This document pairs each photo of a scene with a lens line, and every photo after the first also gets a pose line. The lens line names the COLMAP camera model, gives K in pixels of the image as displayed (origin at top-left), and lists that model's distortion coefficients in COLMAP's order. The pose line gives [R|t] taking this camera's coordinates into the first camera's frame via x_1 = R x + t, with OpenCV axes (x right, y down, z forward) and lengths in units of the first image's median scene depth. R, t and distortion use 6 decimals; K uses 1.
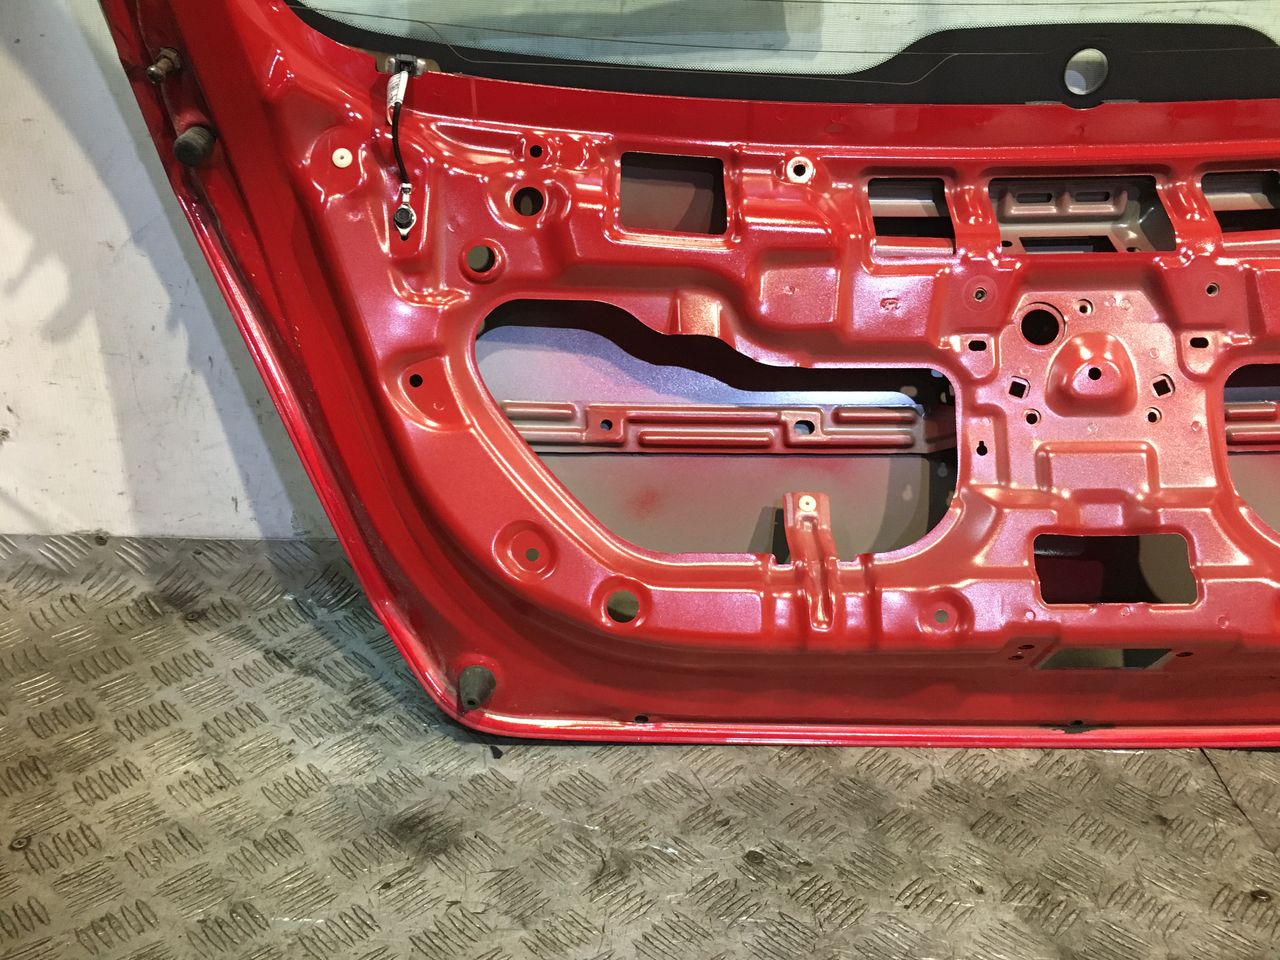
lens RADIAL K [[1087.6, 0, 644.2], [0, 1087.6, 483.2], [0, 0, 1]] dist [0.068158, -0.099135]
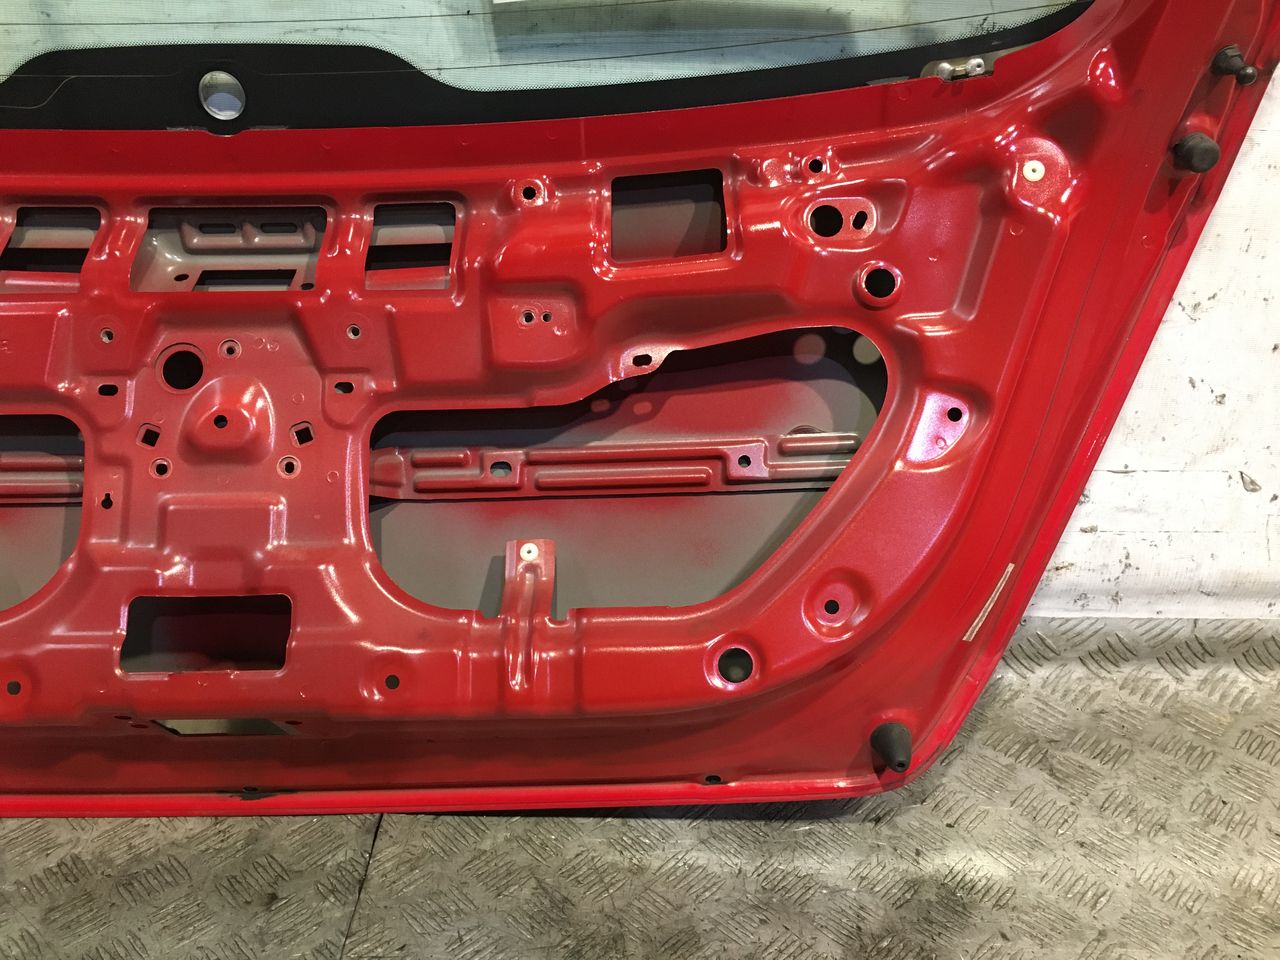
lens RADIAL K [[1087.6, 0, 659.1], [0, 1087.6, 479.7], [0, 0, 1]] dist [0.068158, -0.099135]
pose [[0.999845, -0.003588, 0.017220, 0.758369], [0.003297, 0.999852, 0.016856, -0.064203], [-0.017278, -0.016796, 0.999710, 0.059241]]
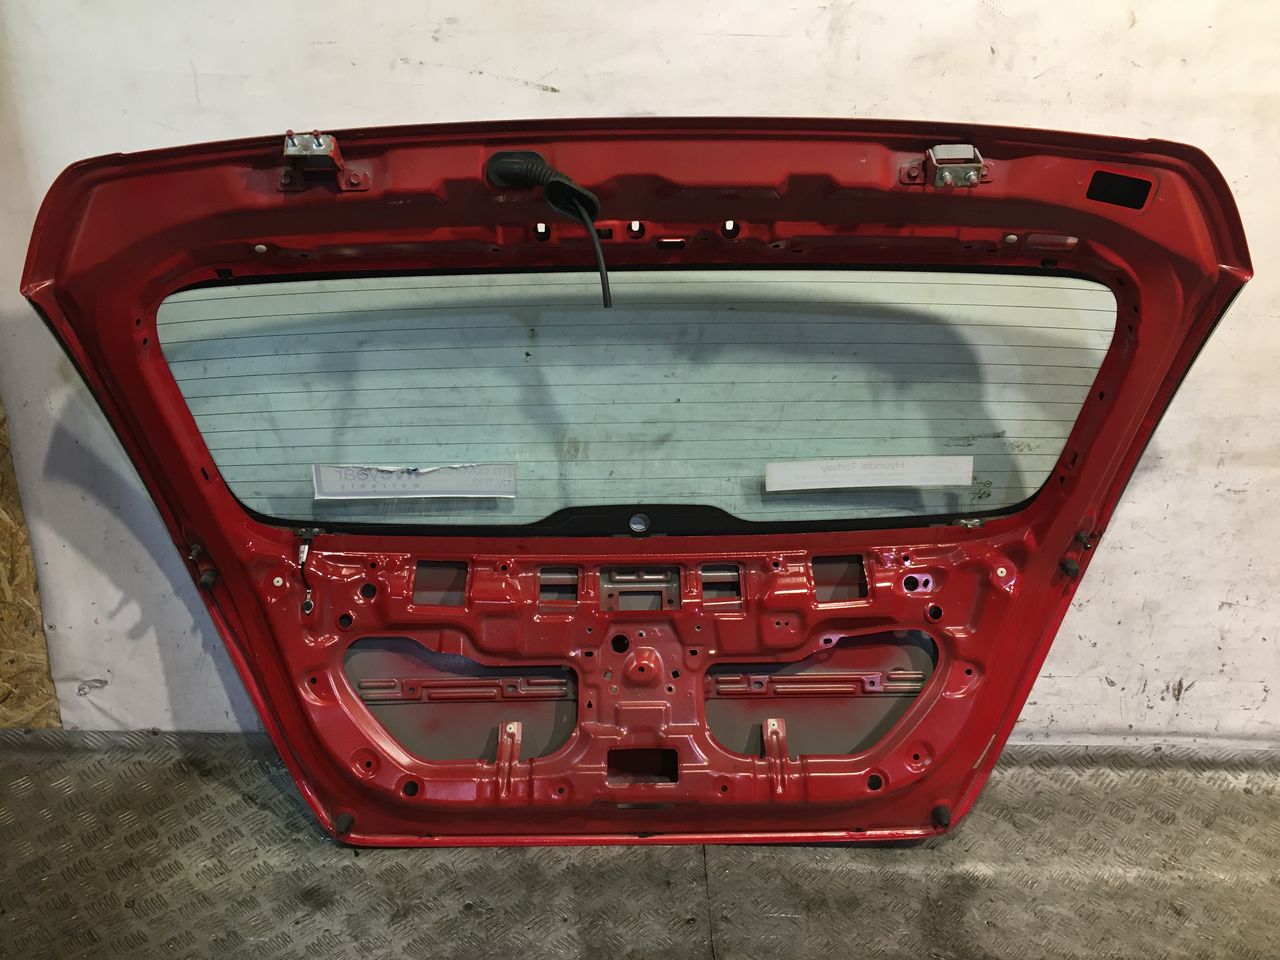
lens RADIAL K [[1087.6, 0, 651.8], [0, 1087.6, 475.4], [0, 0, 1]] dist [0.068158, -0.099135]
pose [[0.999829, -0.004131, 0.017998, 0.390022], [0.003921, 0.999924, 0.011678, -0.491308], [-0.018044, -0.011605, 0.999770, -1.074819]]
